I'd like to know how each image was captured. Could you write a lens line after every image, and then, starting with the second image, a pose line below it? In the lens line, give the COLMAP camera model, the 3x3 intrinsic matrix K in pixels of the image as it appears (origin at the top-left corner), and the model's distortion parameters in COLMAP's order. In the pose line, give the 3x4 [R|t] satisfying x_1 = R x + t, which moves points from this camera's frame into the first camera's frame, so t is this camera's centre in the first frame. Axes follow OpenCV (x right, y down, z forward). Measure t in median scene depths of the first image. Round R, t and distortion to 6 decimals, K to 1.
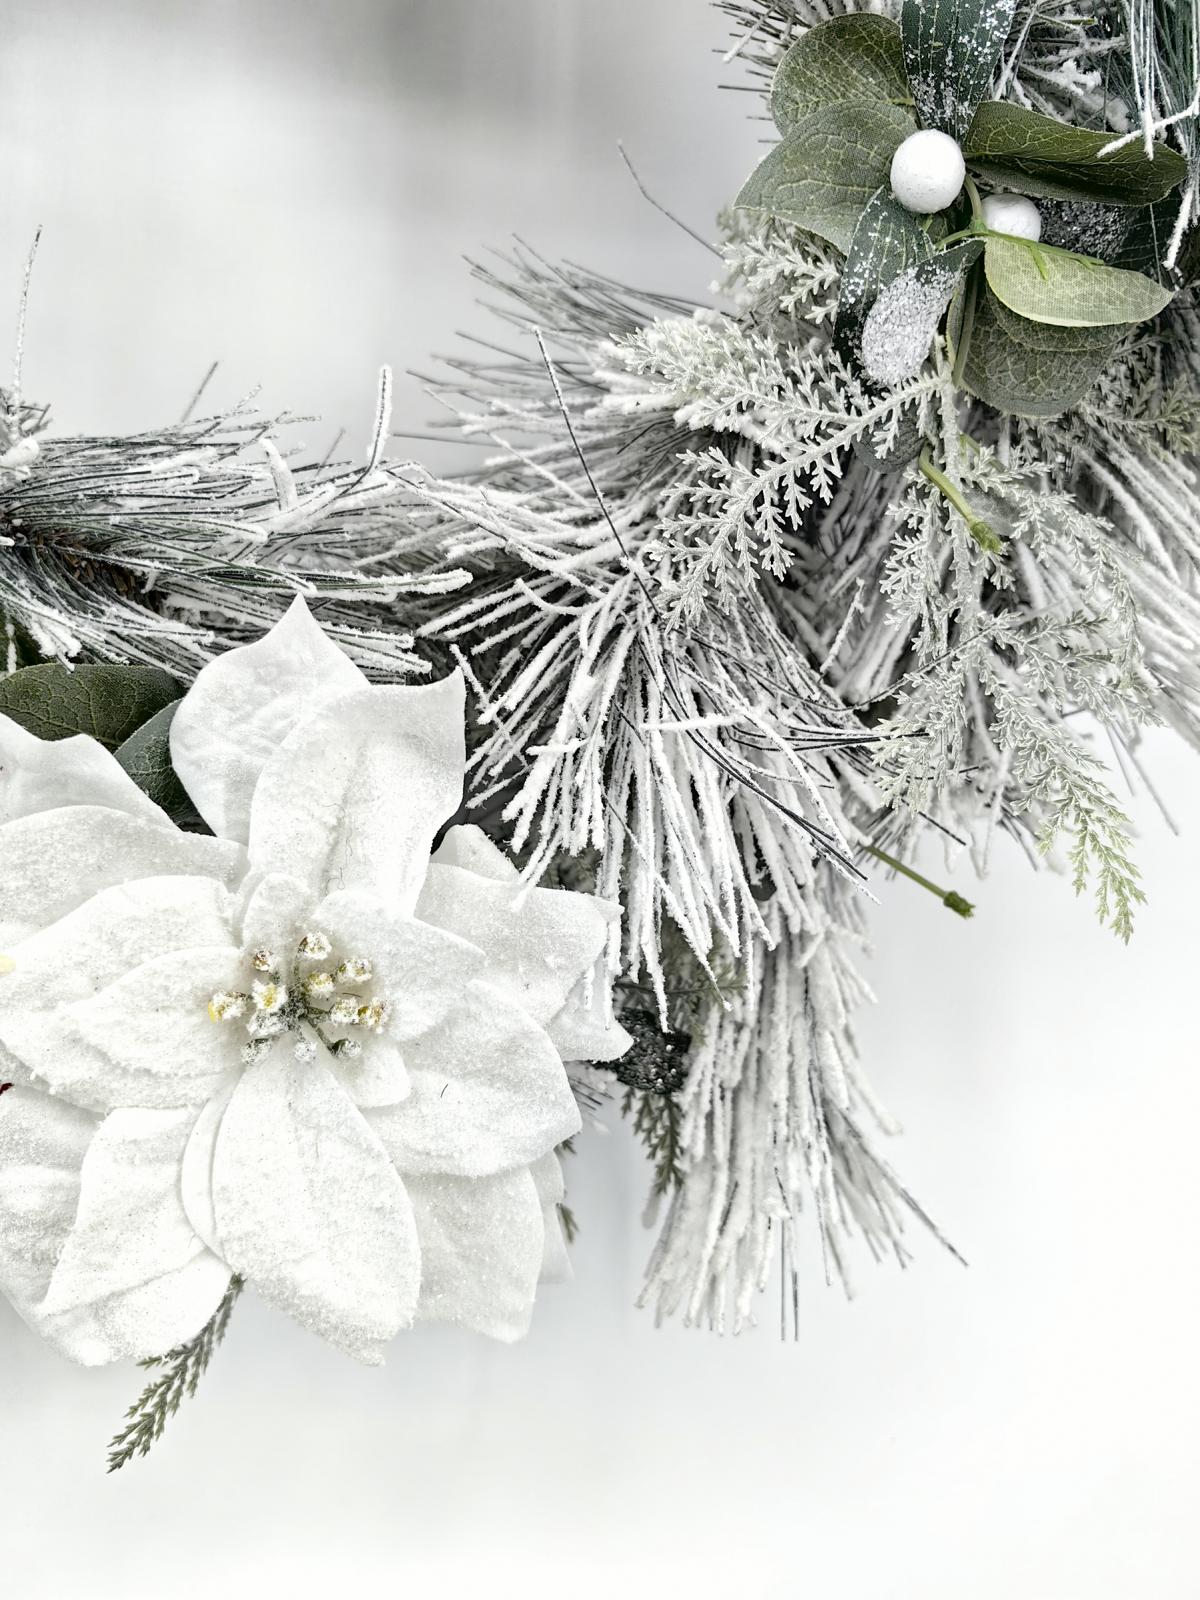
lens RADIAL K [[1255.4, 0, 594.8], [0, 1255.4, 820.6], [0, 0, 1]] dist [0.037935, -0.102601]
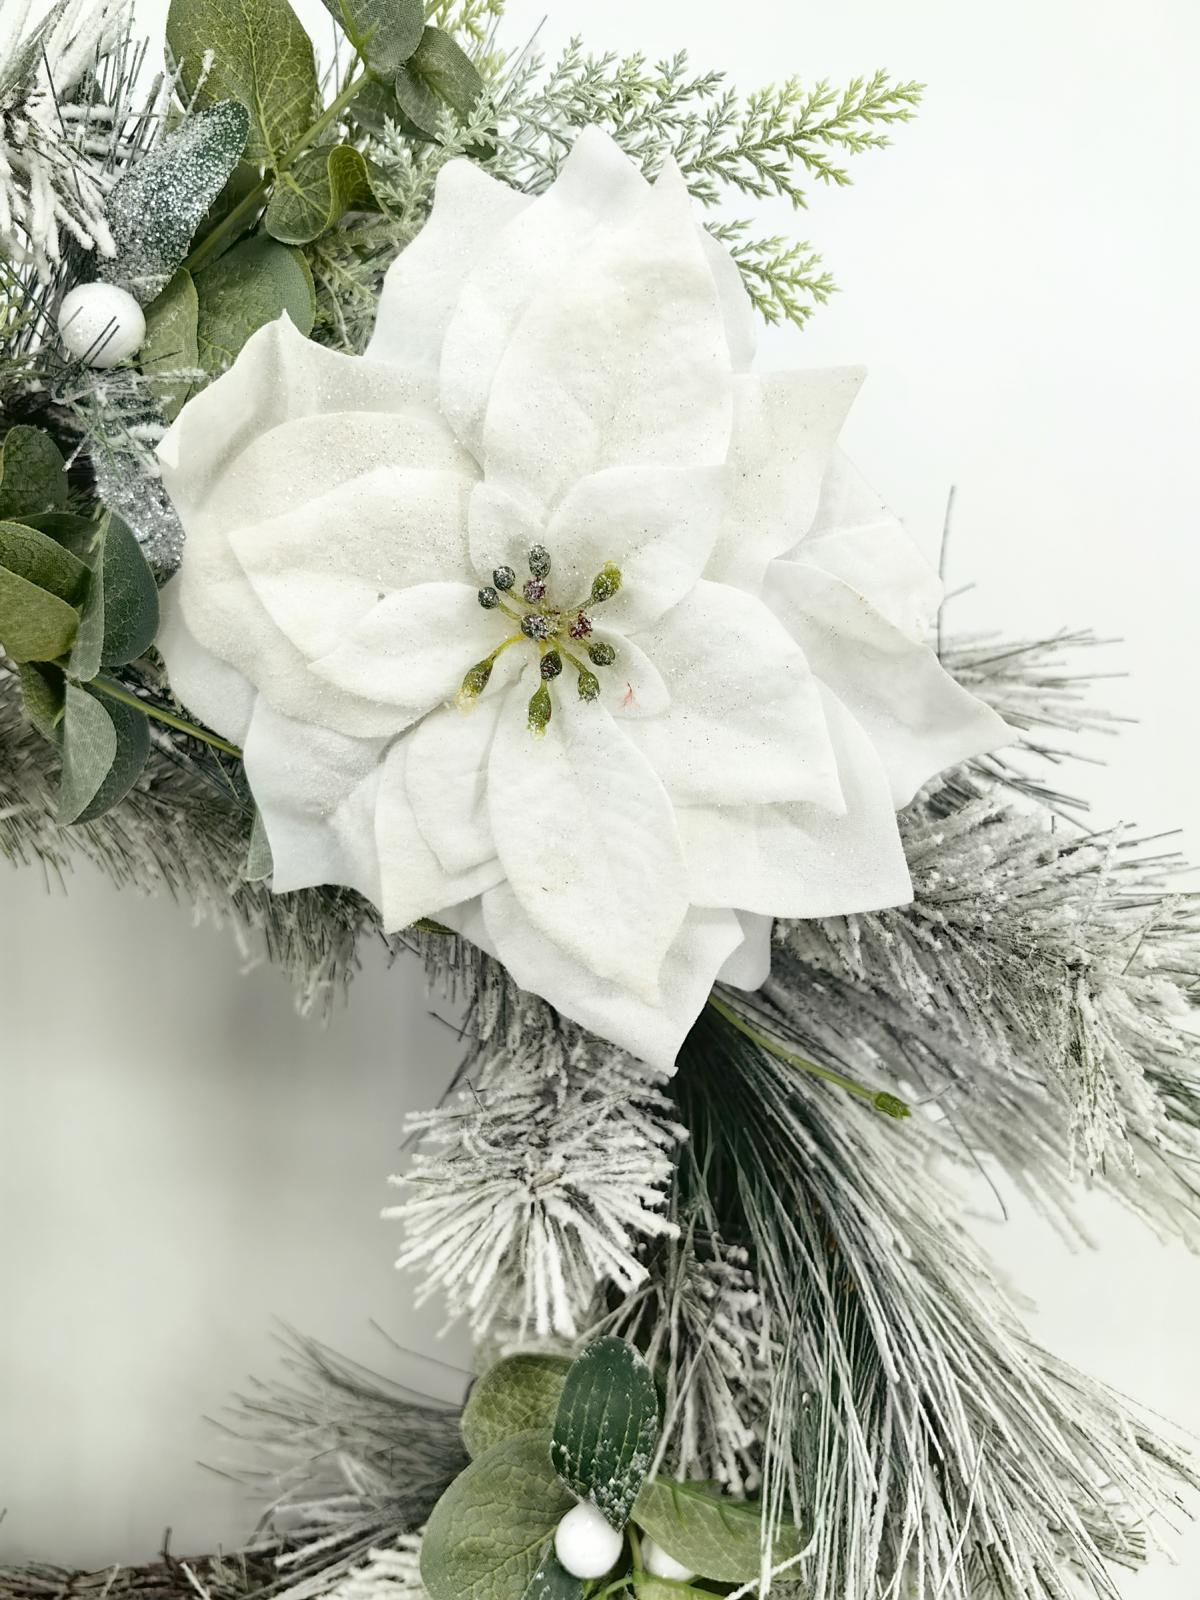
lens RADIAL K [[1276.7, 0, 603.7], [0, 1276.7, 829.1], [0, 0, 1]] dist [0.067802, -0.217014]
pose [[0.999650, 0.010364, -0.024353, 0.305267], [-0.012372, 0.996407, -0.083790, -1.074329], [0.023397, 0.084062, 0.996186, -0.186132]]
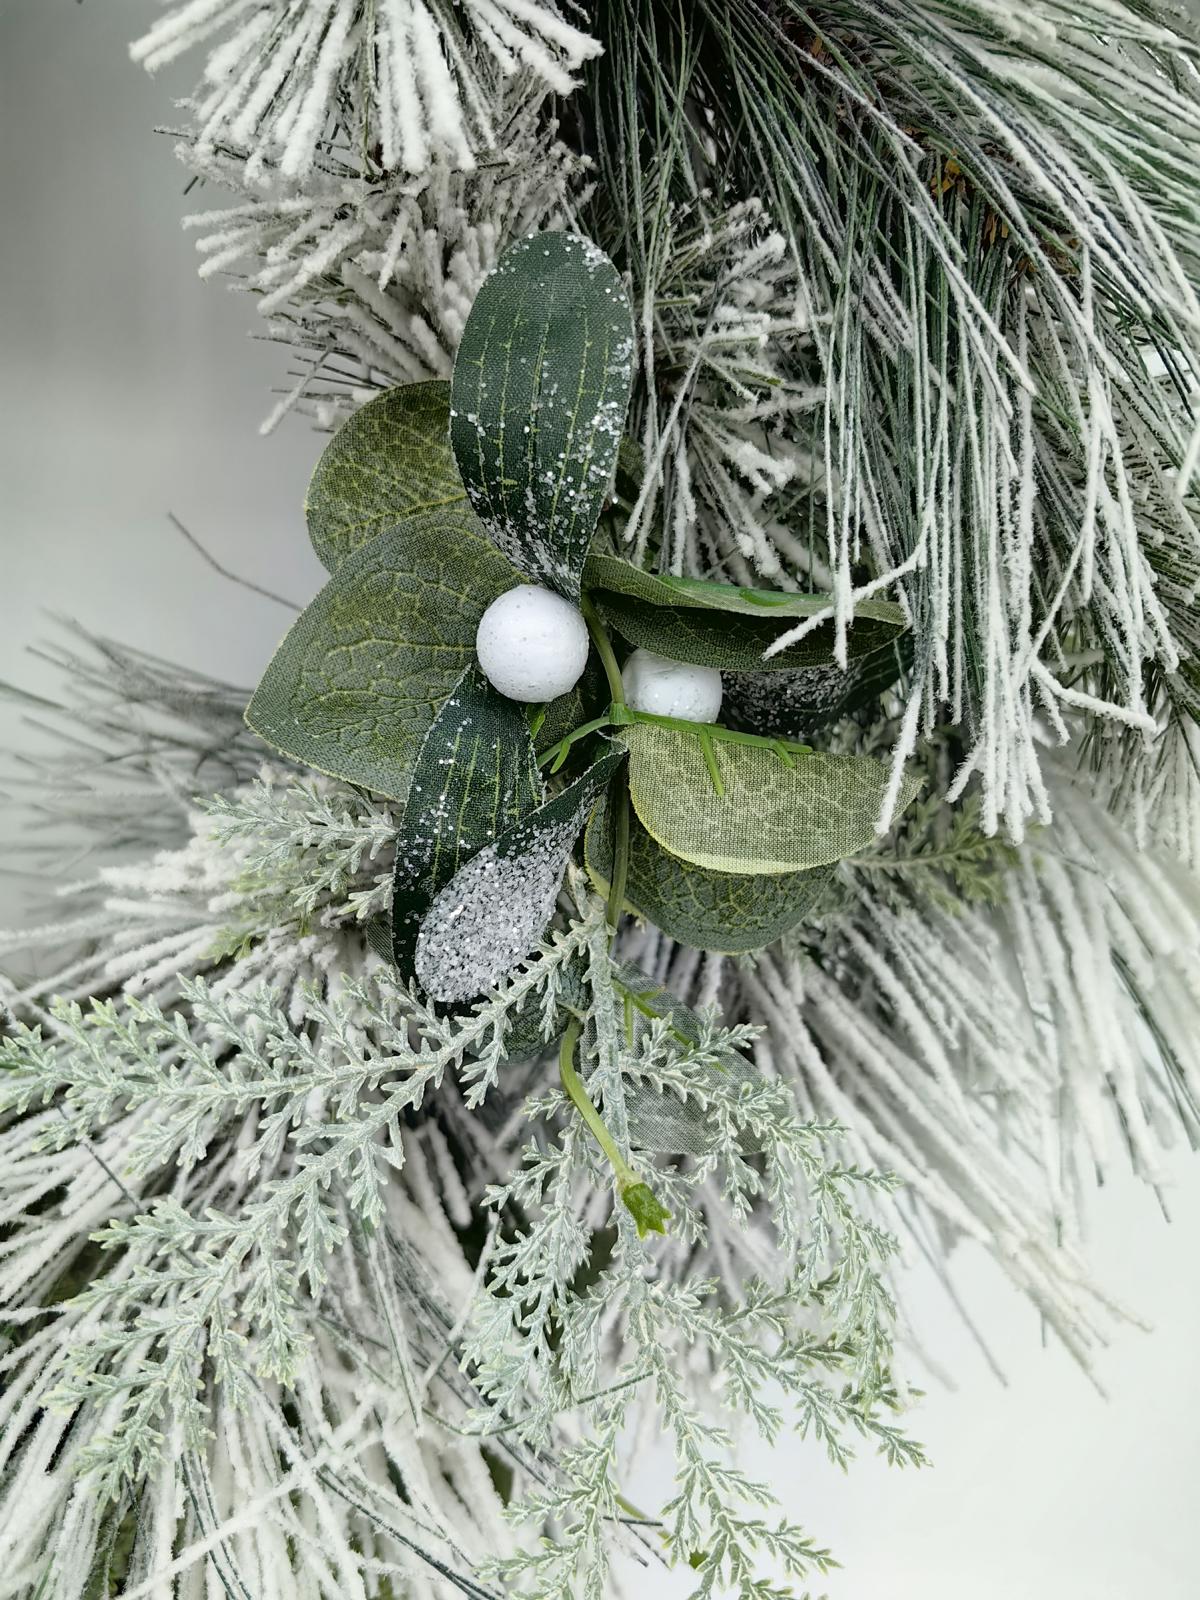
lens RADIAL K [[1276.7, 0, 603.7], [0, 1276.7, 829.1], [0, 0, 1]] dist [0.067802, -0.217014]
pose [[0.997537, -0.062532, 0.031770, 0.280715], [0.061678, 0.997725, 0.027210, -0.445086], [-0.033399, -0.025183, 0.999125, 0.331733]]
